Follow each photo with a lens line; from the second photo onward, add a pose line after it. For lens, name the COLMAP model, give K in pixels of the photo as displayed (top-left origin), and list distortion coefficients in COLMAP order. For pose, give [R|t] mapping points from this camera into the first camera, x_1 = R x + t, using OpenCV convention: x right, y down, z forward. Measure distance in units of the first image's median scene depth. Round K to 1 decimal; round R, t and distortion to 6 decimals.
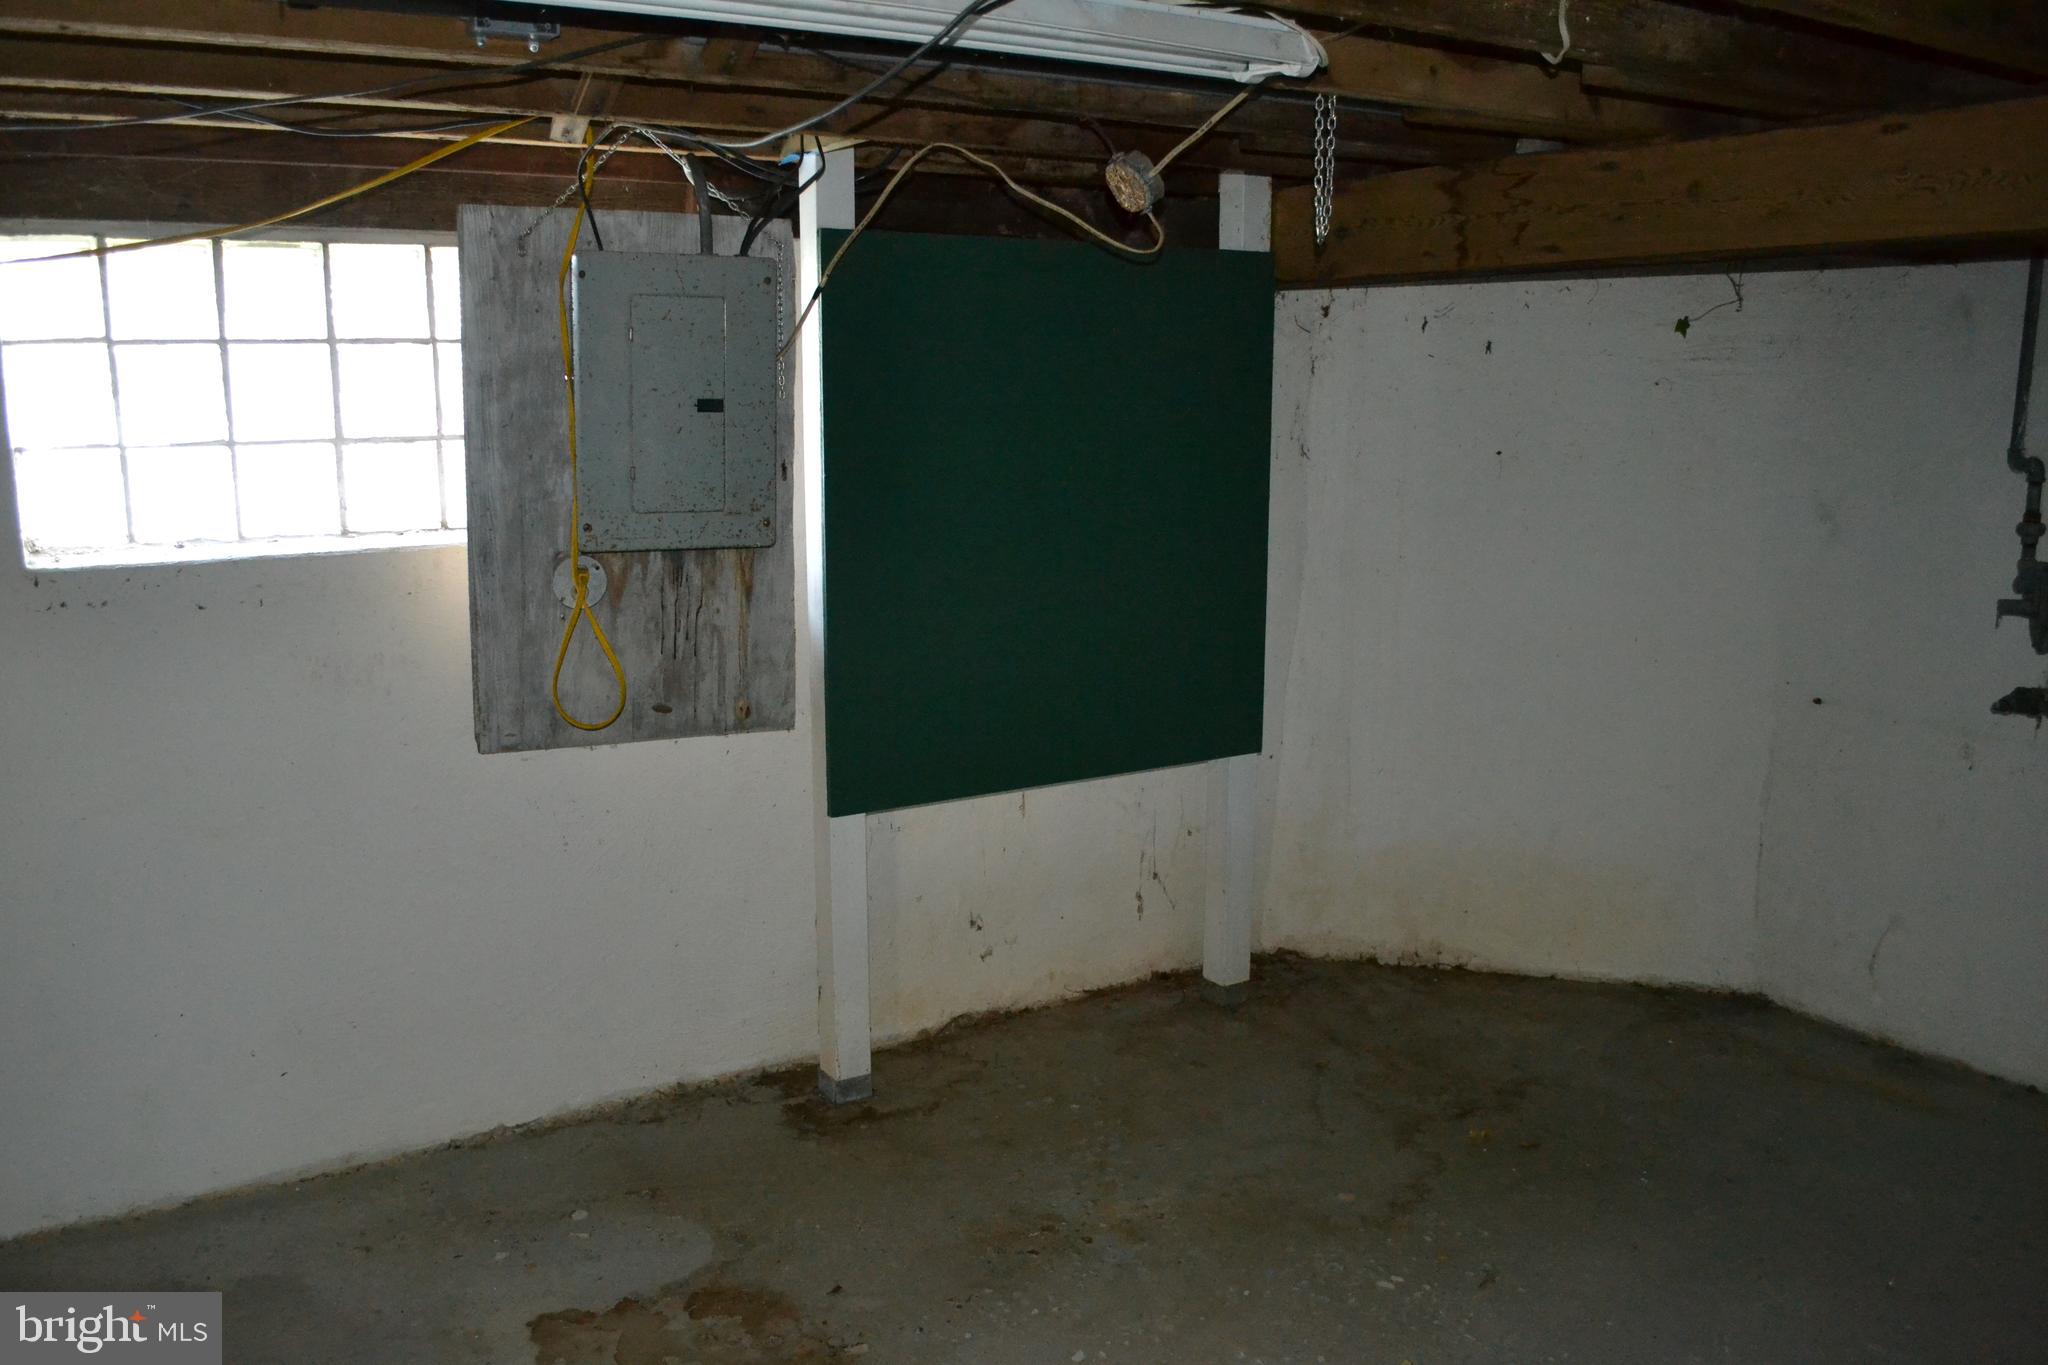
lens RADIAL K [[1629.9, 0, 1024.1], [0, 1629.9, 690.0], [0, 0, 1]] dist [-0.087039, 0.017193]
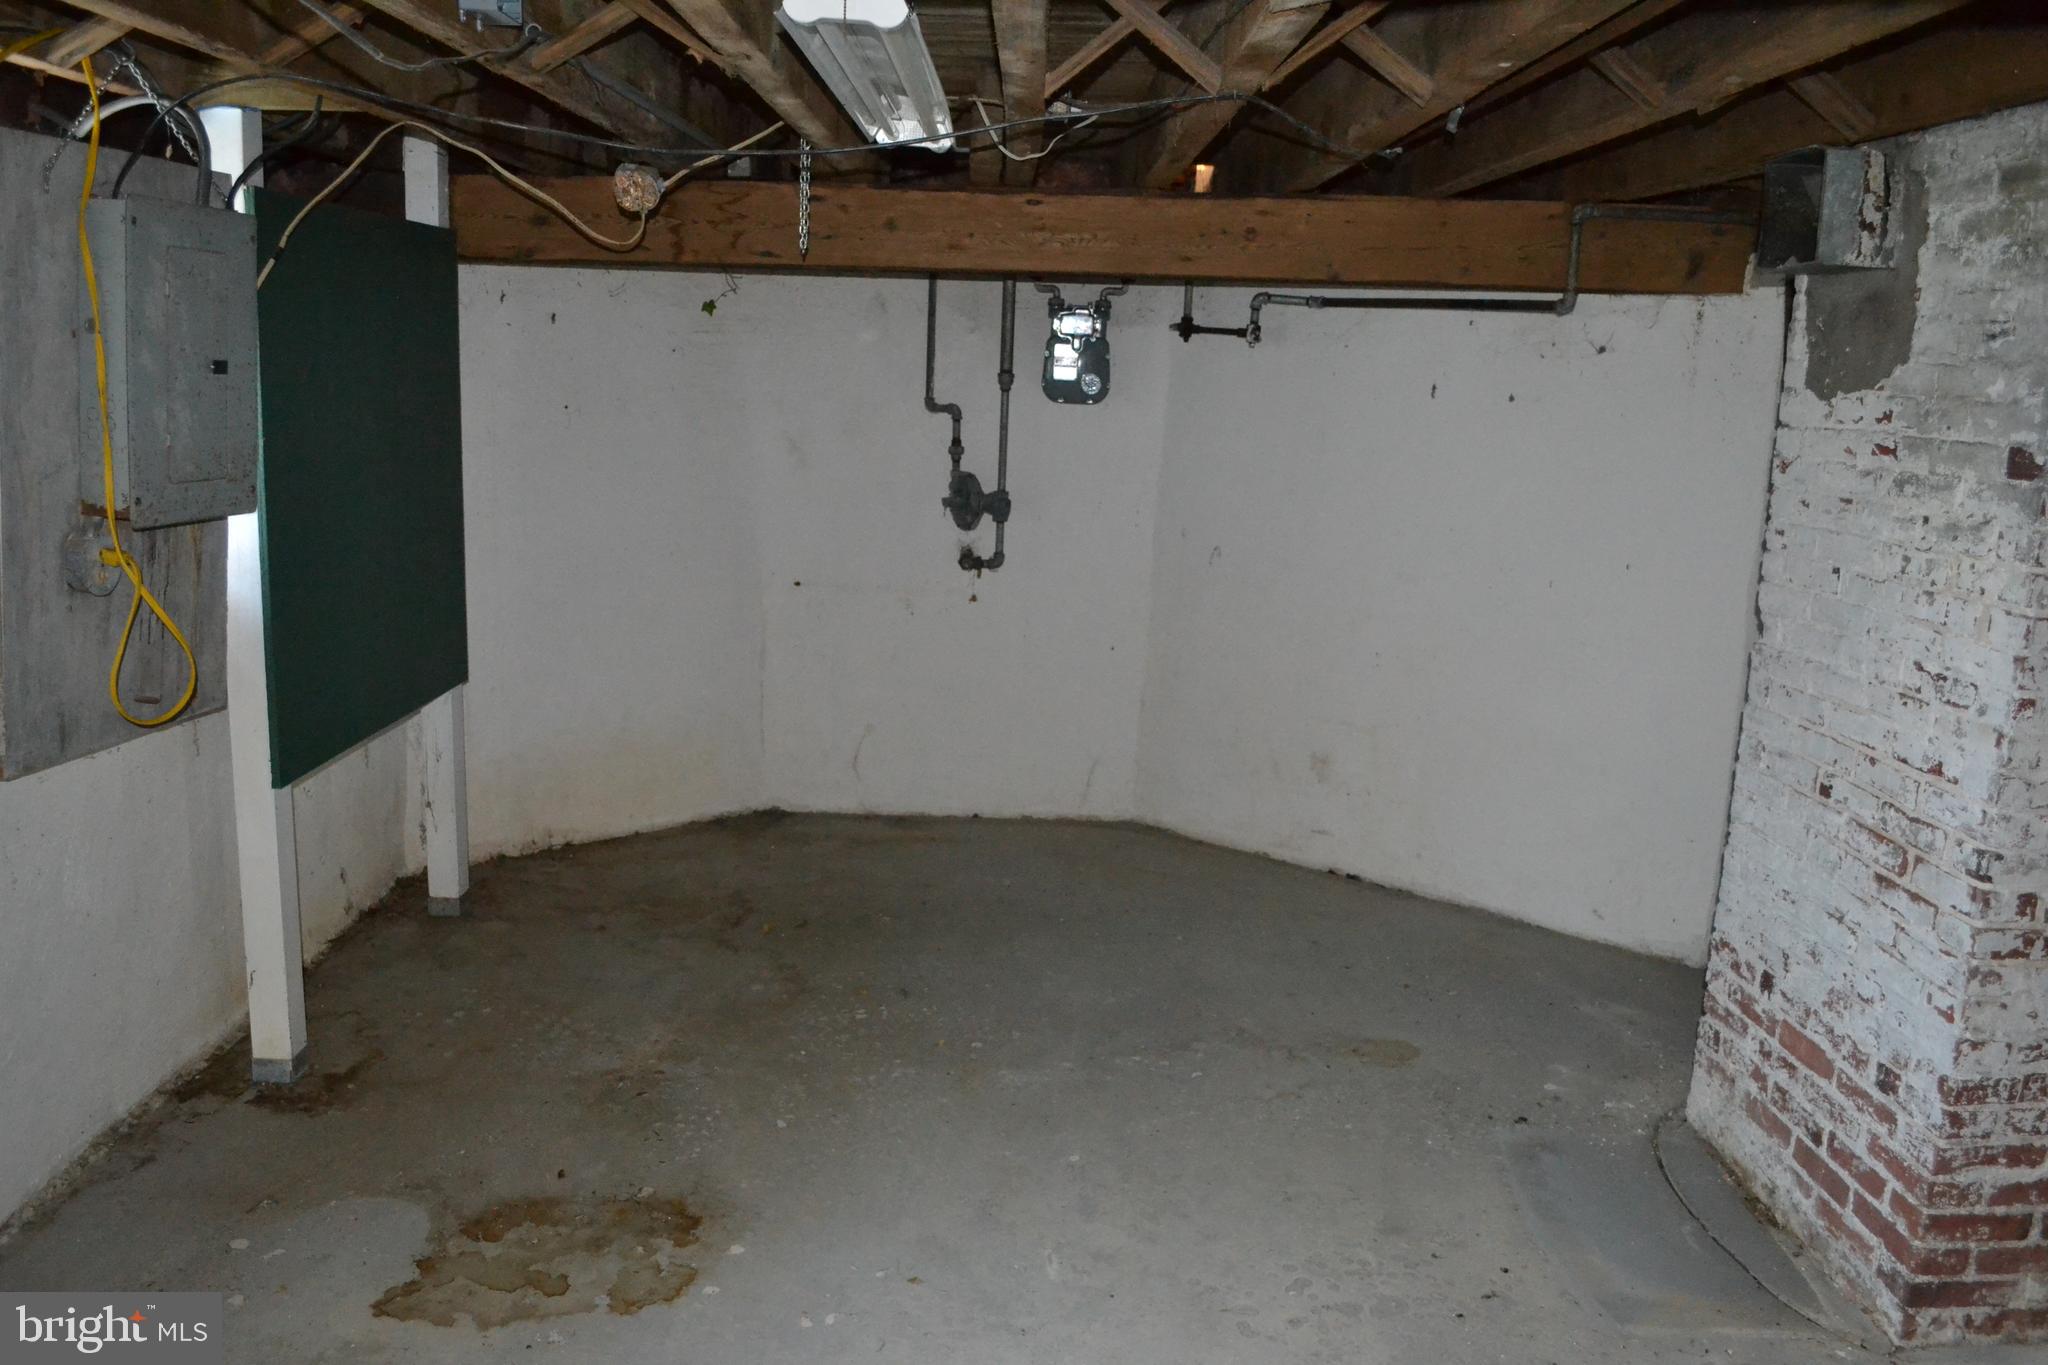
lens RADIAL K [[1629.9, 0, 1020.1], [0, 1629.9, 679.6], [0, 0, 1]] dist [-0.087039, 0.017193]
pose [[0.527947, -0.144638, 0.836870, -0.677921], [0.123885, 0.987967, 0.092599, -0.020129], [-0.840193, 0.054789, 0.539512, 0.102504]]
